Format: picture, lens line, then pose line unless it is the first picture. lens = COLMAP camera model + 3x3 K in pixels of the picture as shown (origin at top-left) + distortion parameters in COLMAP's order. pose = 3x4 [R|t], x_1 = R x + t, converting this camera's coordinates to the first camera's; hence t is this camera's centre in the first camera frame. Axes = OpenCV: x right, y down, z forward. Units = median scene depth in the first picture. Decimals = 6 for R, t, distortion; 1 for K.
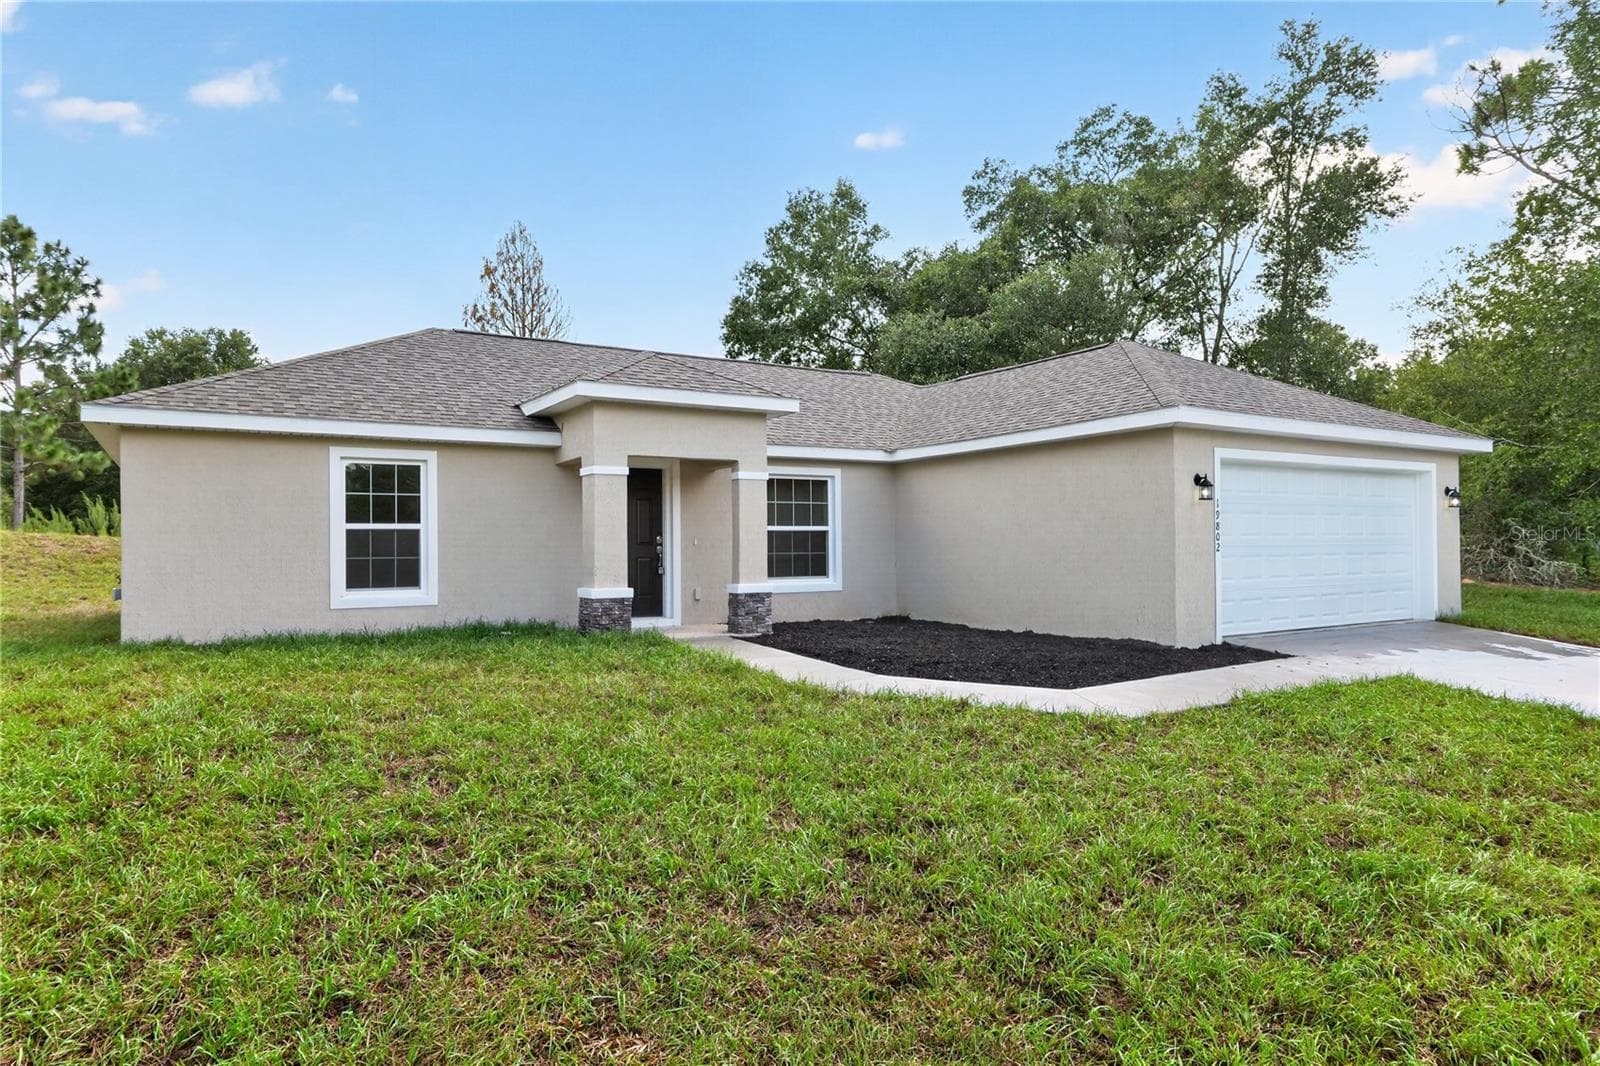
lens RADIAL K [[965.2, 0, 797.3], [0, 965.2, 539.9], [0, 0, 1]] dist [-0.008800, -0.000415]
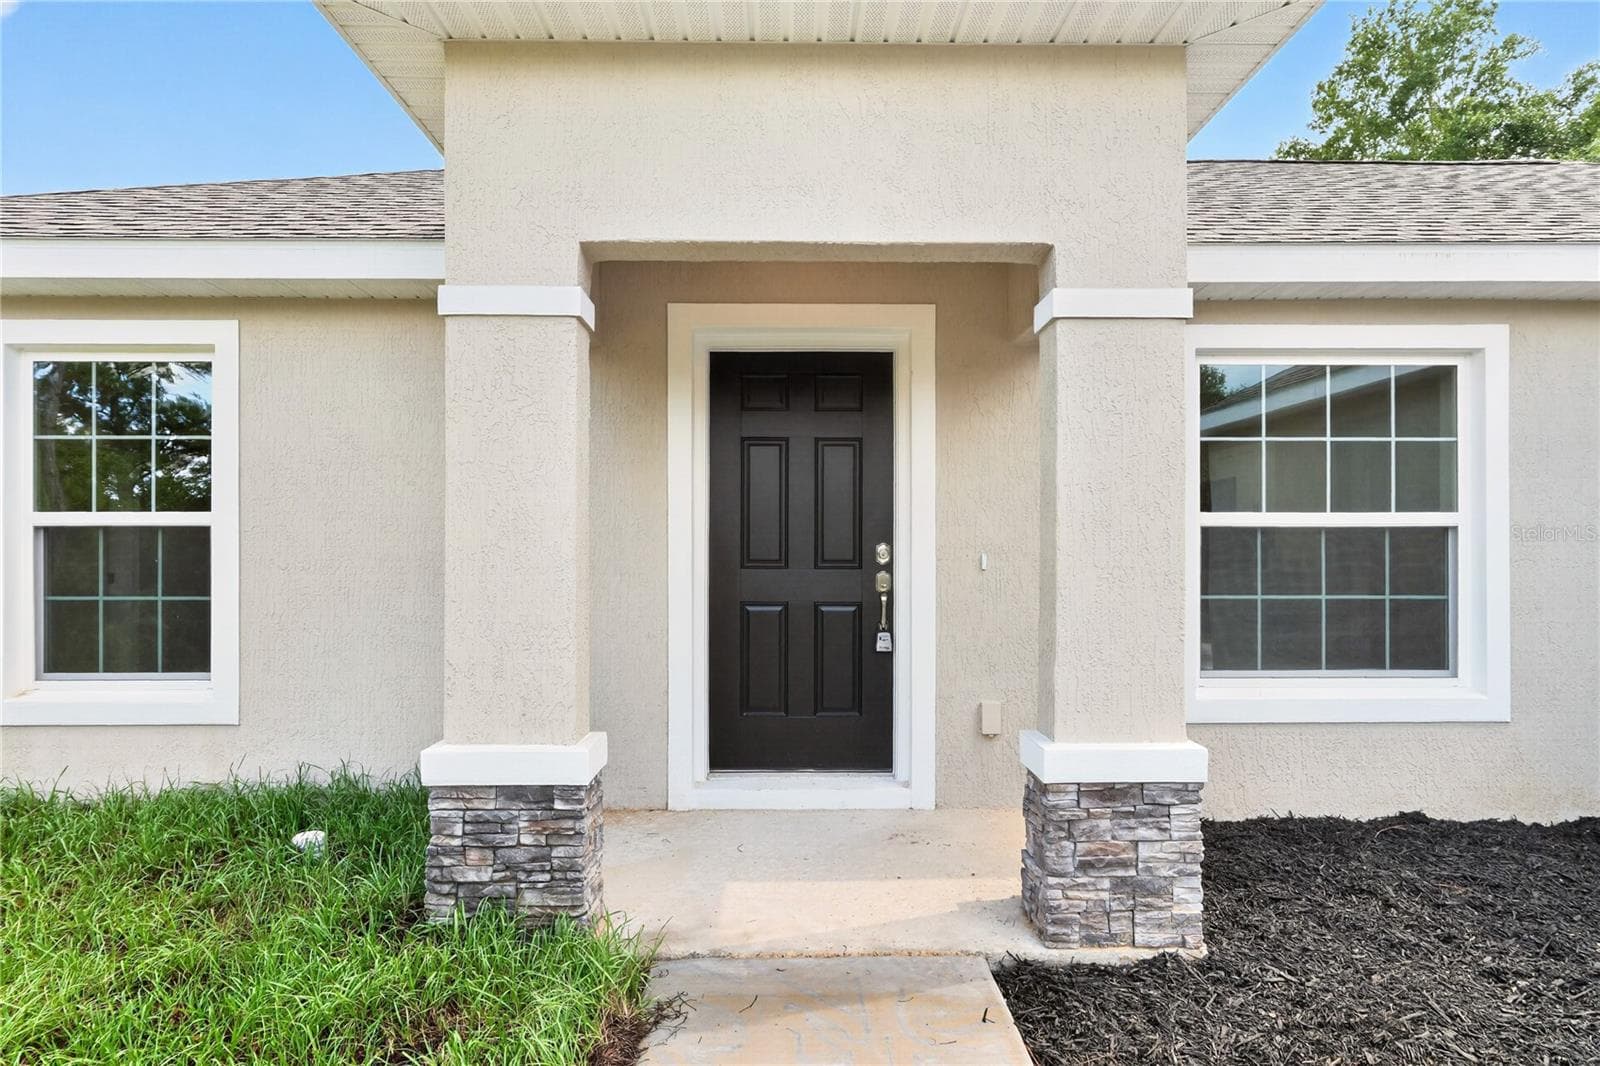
lens RADIAL K [[965.2, 0, 797.3], [0, 965.2, 539.9], [0, 0, 1]] dist [-0.008800, -0.000415]
pose [[0.858827, 0.004205, -0.512249, 0.007948], [-0.002510, 0.999989, 0.004000, -0.005928], [0.512260, -0.002150, 0.858828, 0.618364]]
